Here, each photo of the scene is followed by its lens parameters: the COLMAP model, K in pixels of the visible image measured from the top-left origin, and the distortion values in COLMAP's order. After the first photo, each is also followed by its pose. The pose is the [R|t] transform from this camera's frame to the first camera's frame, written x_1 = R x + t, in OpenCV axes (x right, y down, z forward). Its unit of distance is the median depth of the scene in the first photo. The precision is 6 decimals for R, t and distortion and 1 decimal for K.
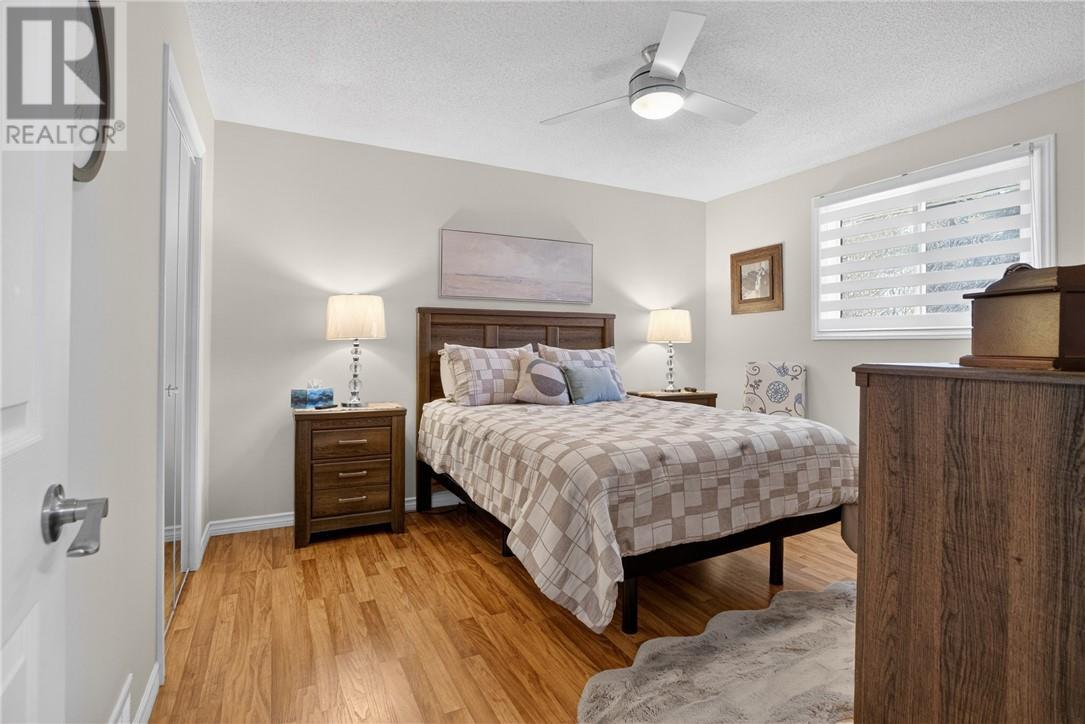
lens RADIAL K [[528.4, 0, 540.4], [0, 528.4, 348.2], [0, 0, 1]] dist [-0.067506, -0.000084]
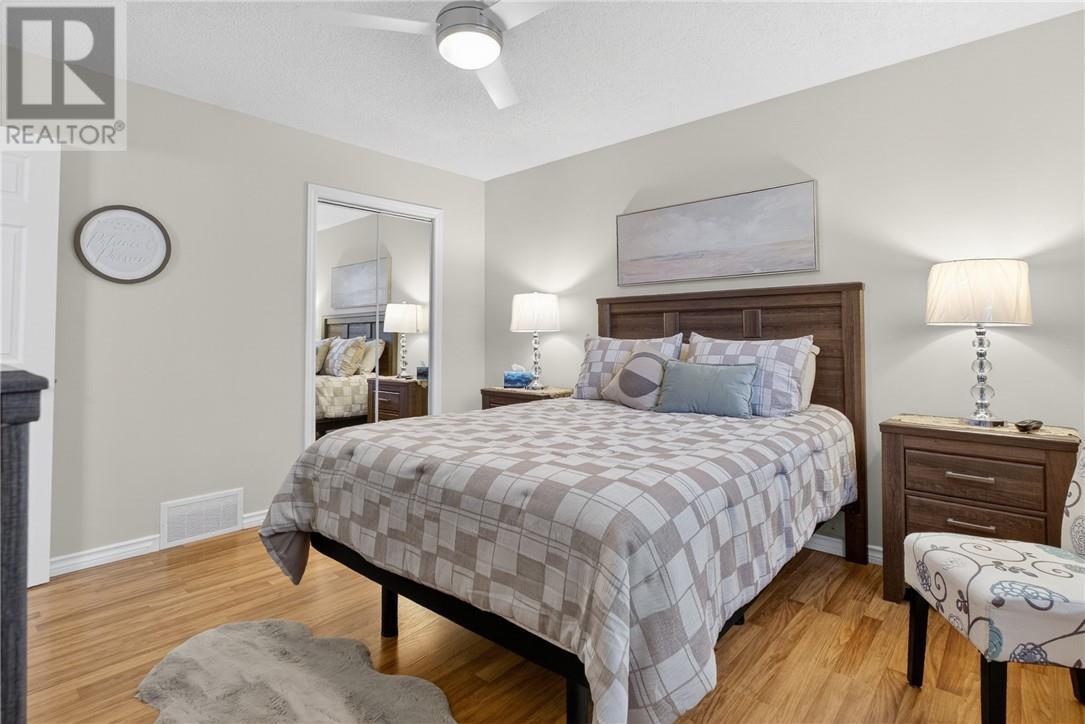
lens RADIAL K [[542.8, 0, 540.0], [0, 542.8, 330.0], [0, 0, 1]] dist [0.000965, -0.000011]
pose [[0.373781, -0.015781, -0.927383, 0.655690], [0.005034, 0.999875, -0.014986, -0.001891], [0.927503, 0.000932, 0.373814, 0.473639]]
